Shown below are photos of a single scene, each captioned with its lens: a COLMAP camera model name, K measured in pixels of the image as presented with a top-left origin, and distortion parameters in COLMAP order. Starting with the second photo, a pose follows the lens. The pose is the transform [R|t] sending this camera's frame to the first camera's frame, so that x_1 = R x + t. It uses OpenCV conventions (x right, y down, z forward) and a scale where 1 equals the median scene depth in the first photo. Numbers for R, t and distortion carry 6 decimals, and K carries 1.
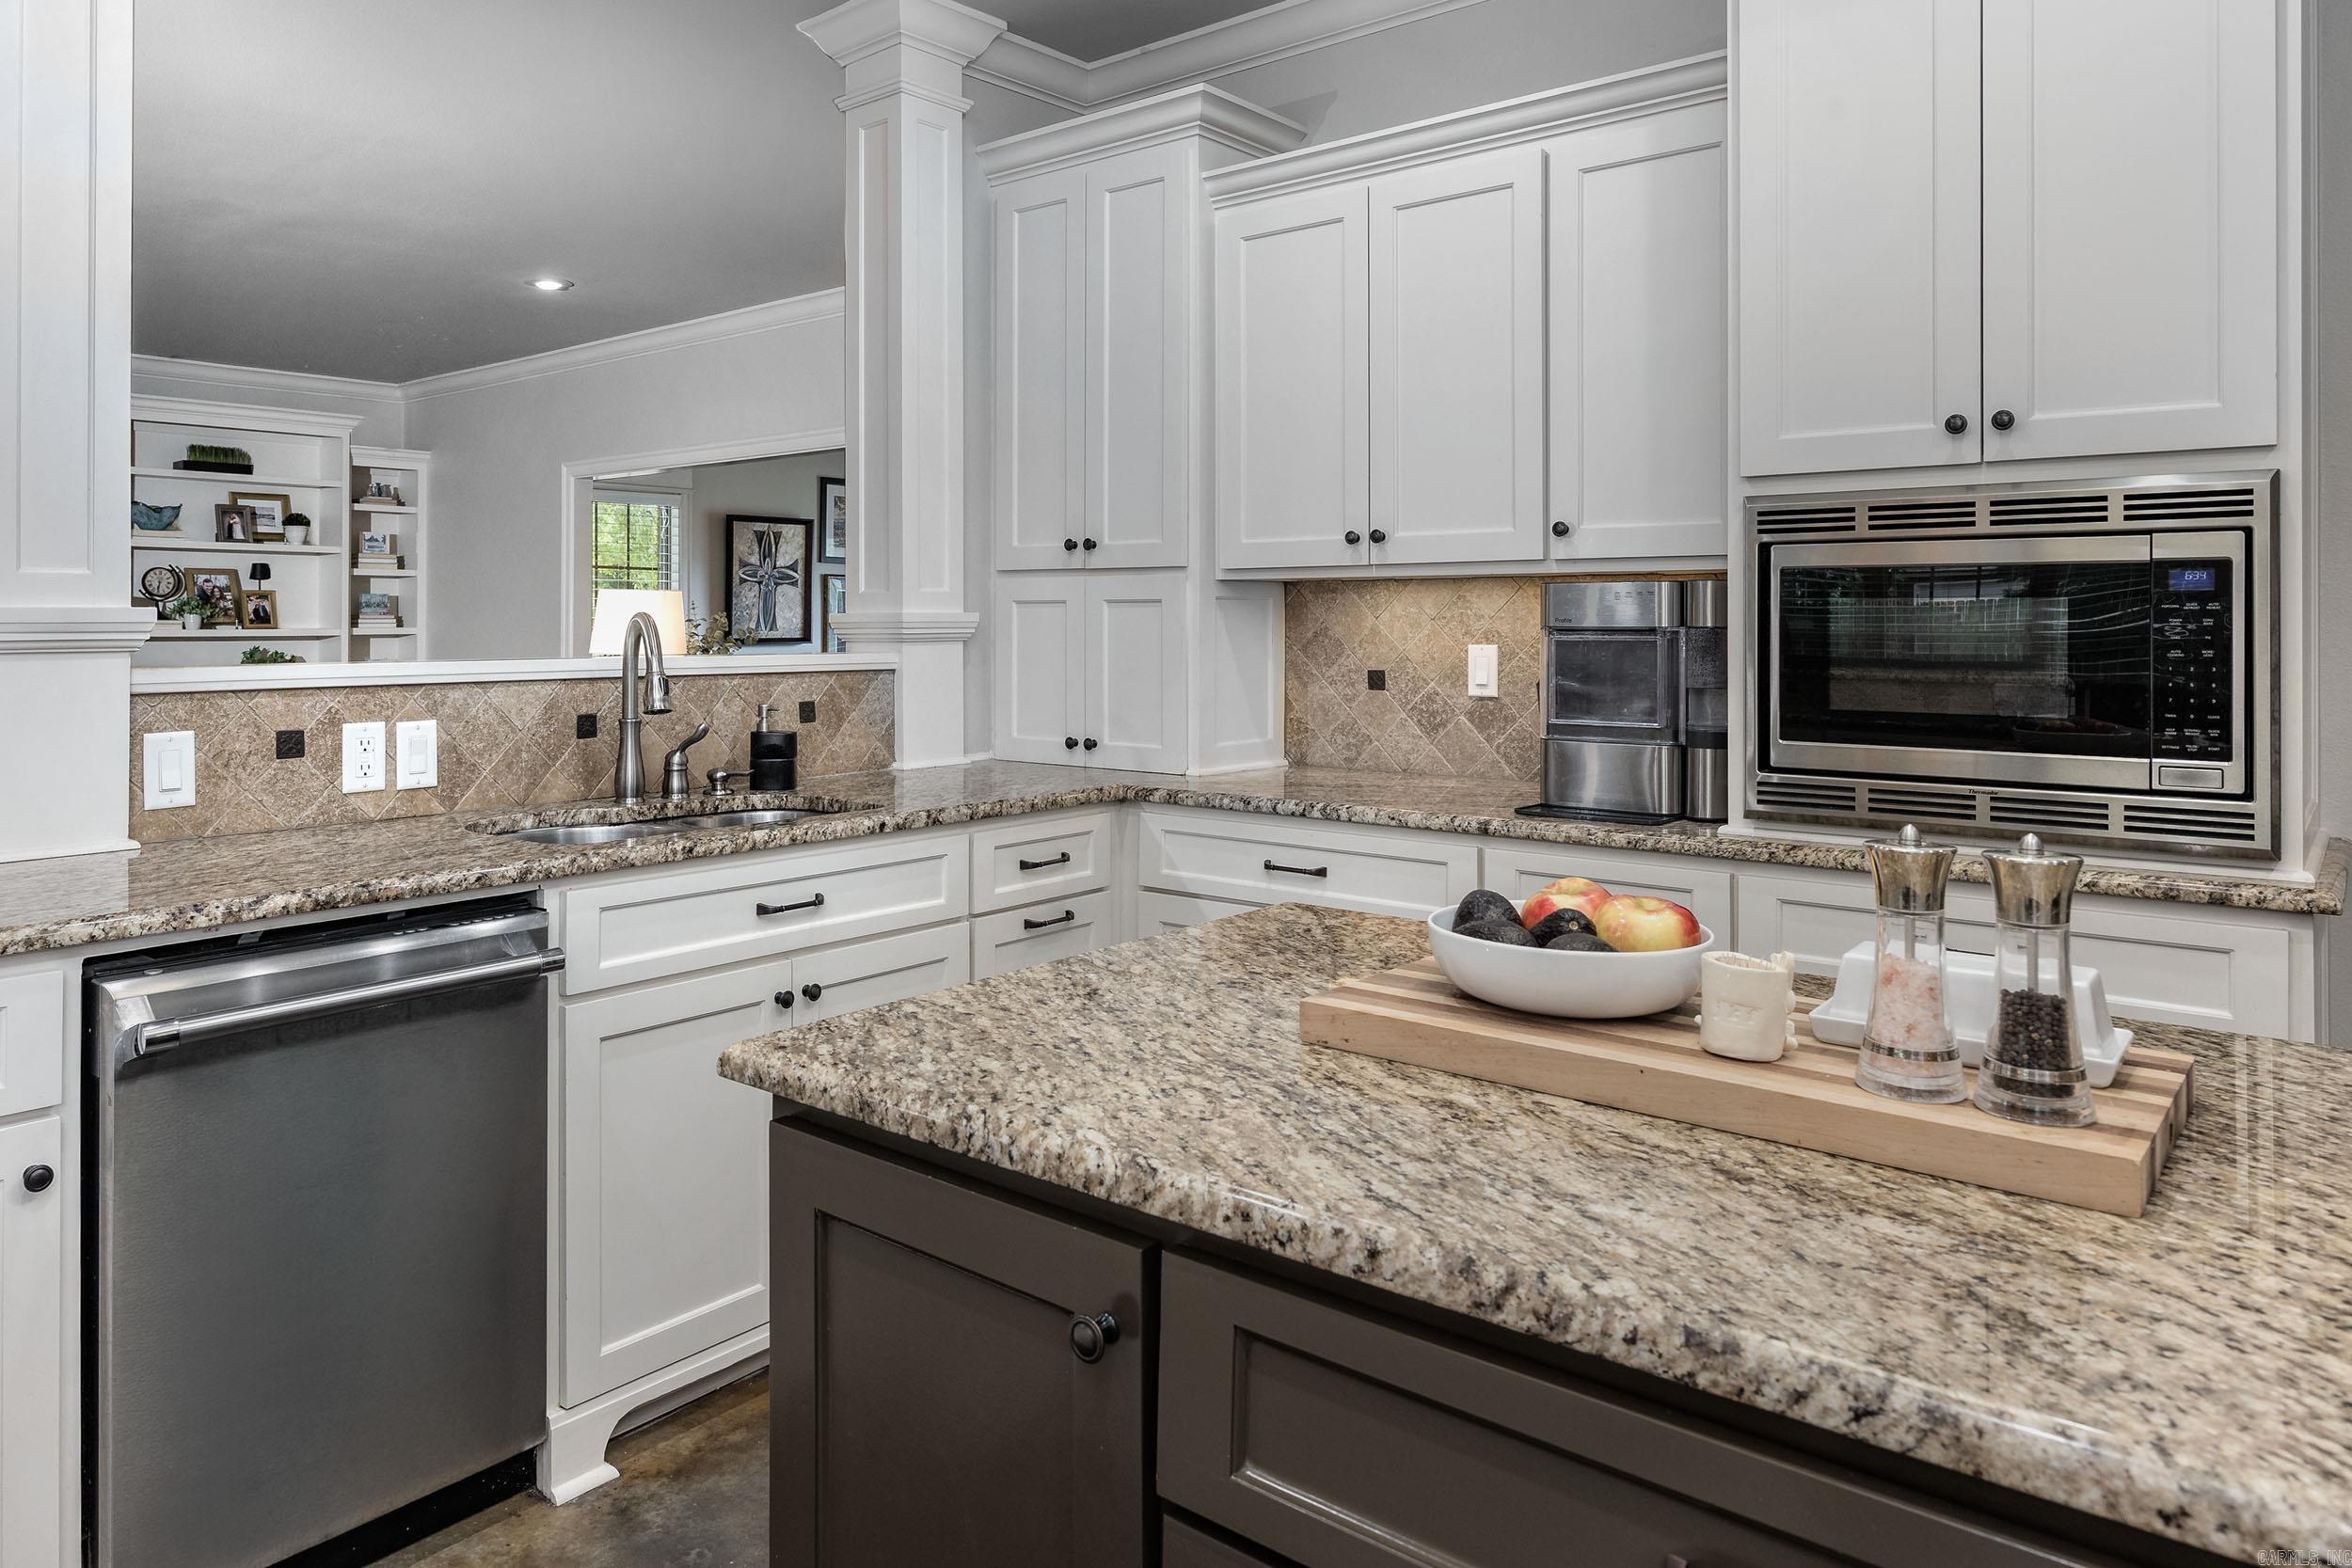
lens RADIAL K [[1485.1, 0, 1039.4], [0, 1485.1, 596.5], [0, 0, 1]] dist [-0.003721, -0.000782]
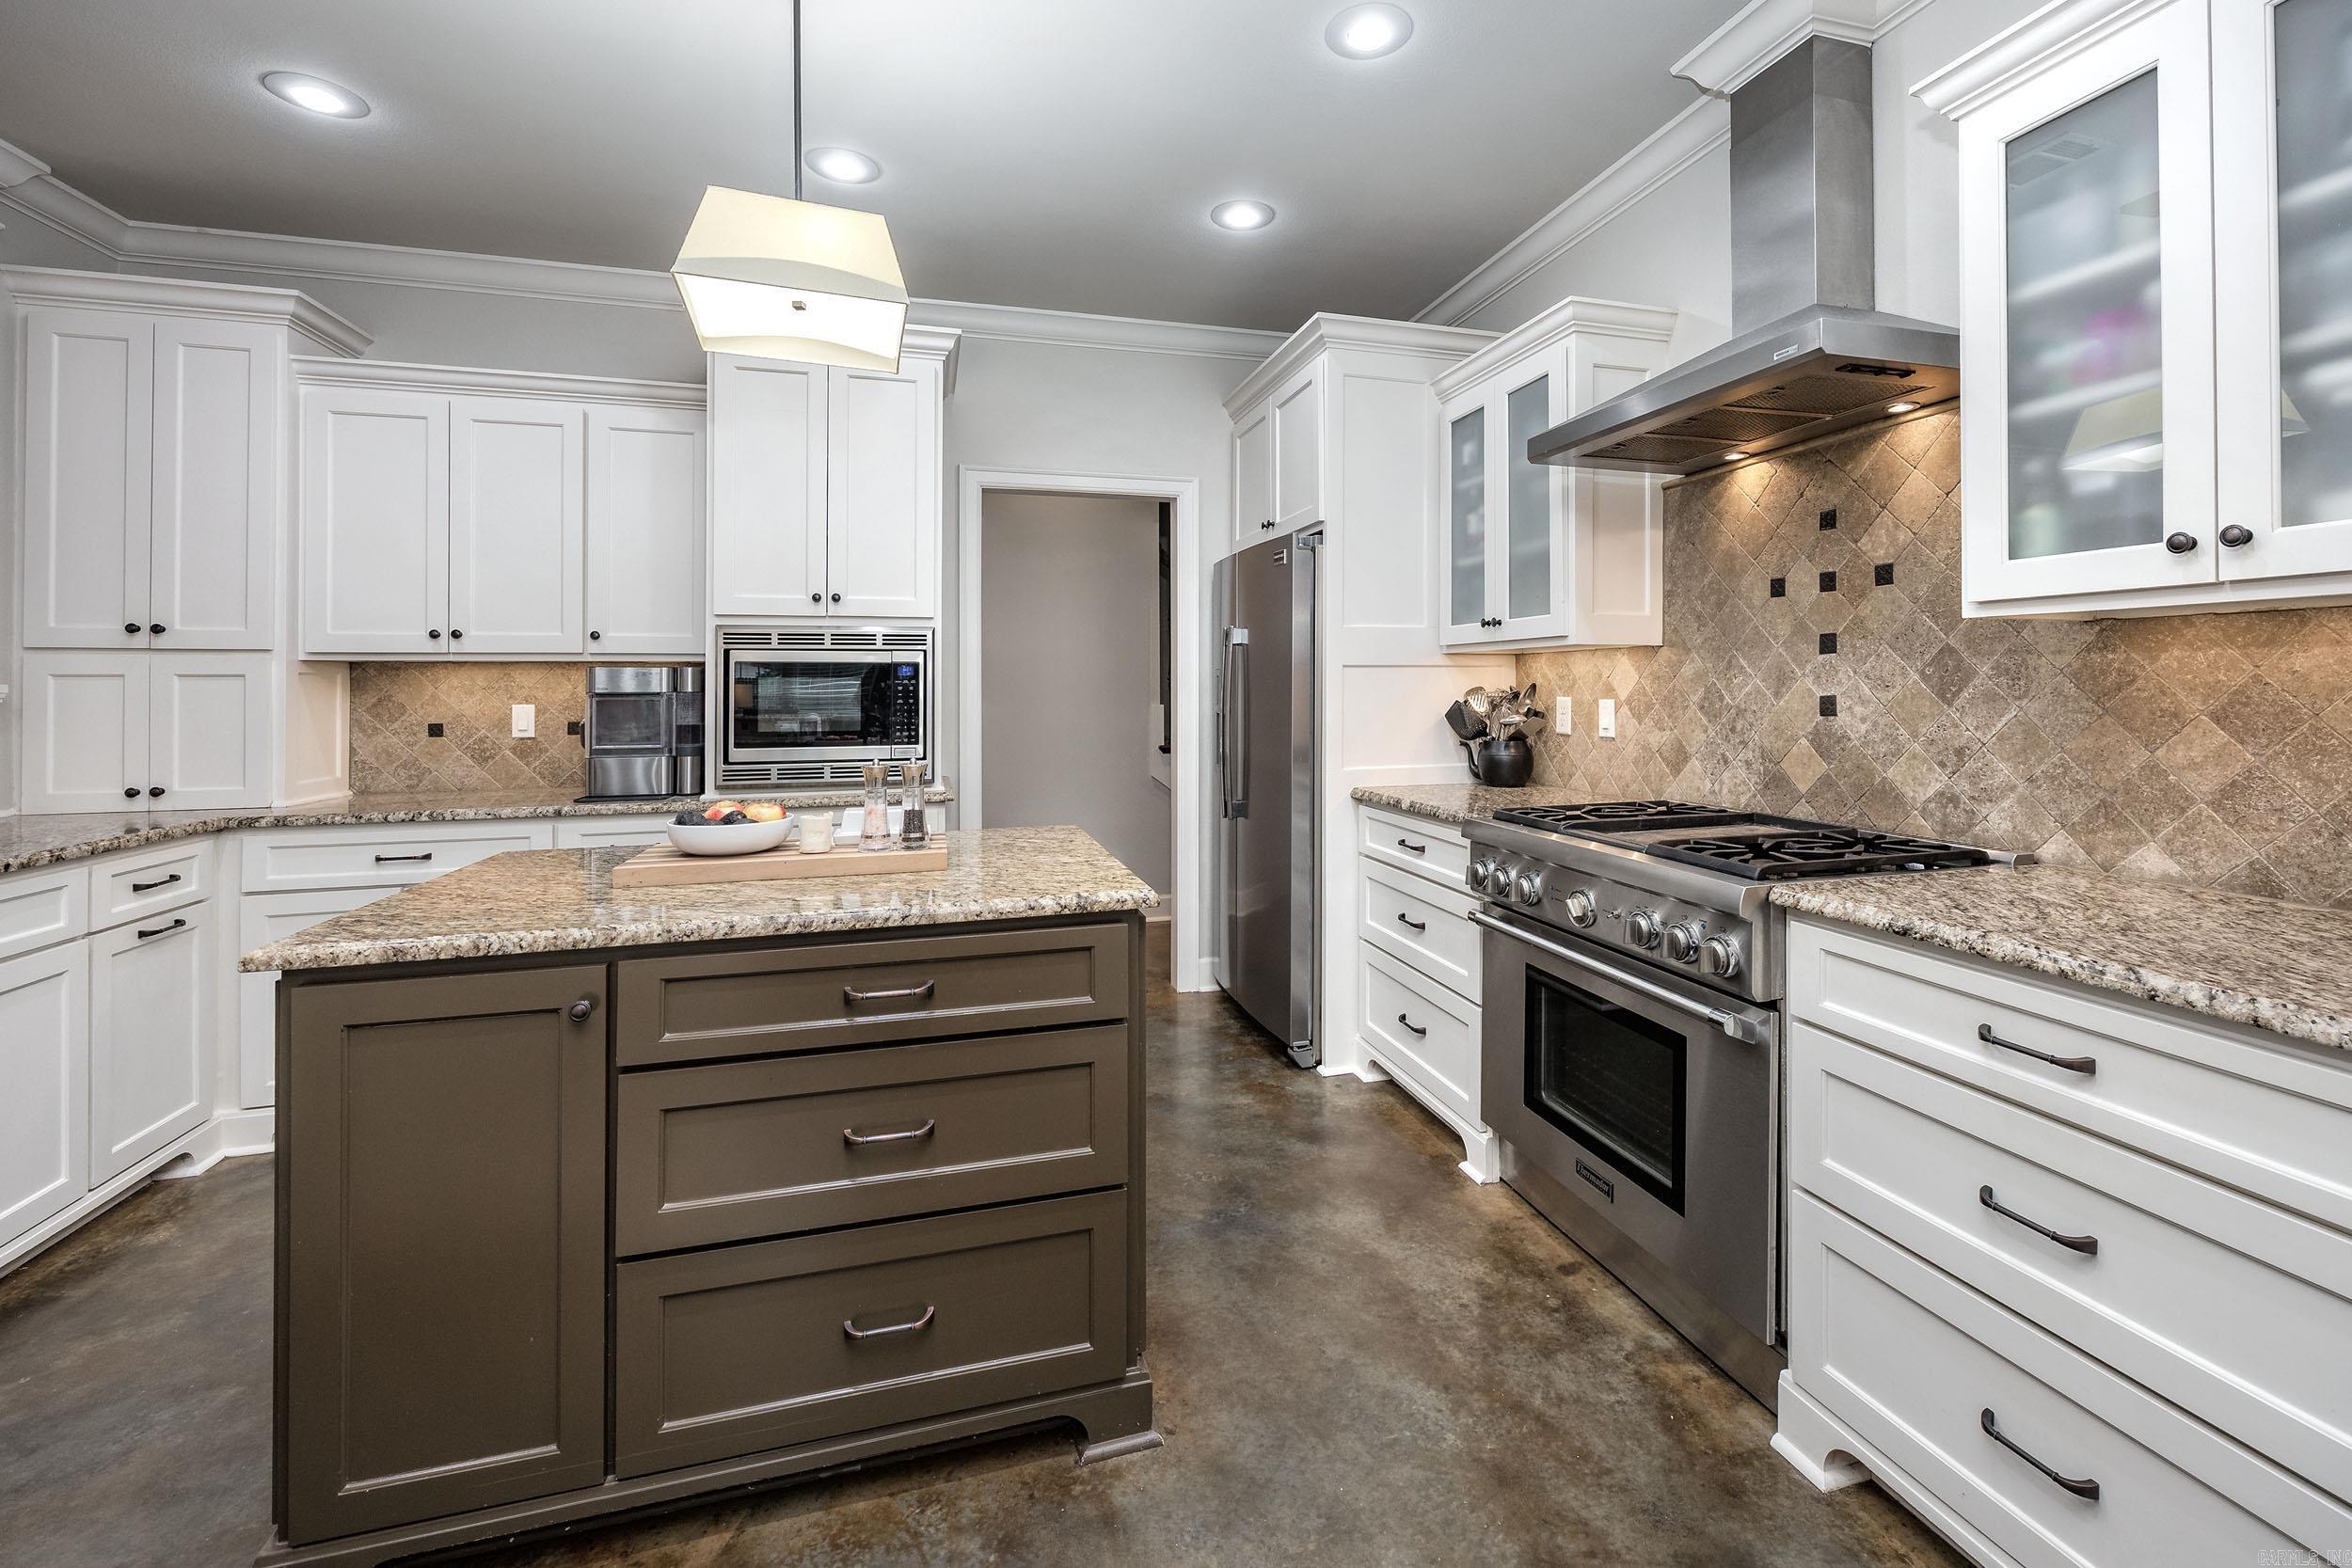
lens RADIAL K [[953.7, 0, 1230.7], [0, 953.7, 674.9], [0, 0, 1]] dist [-0.000143, -0.000112]
pose [[0.495932, 0.008844, 0.868316, -0.255765], [-0.008978, 0.999947, -0.005058, -0.001295], [-0.868315, -0.005287, 0.495985, -0.192111]]
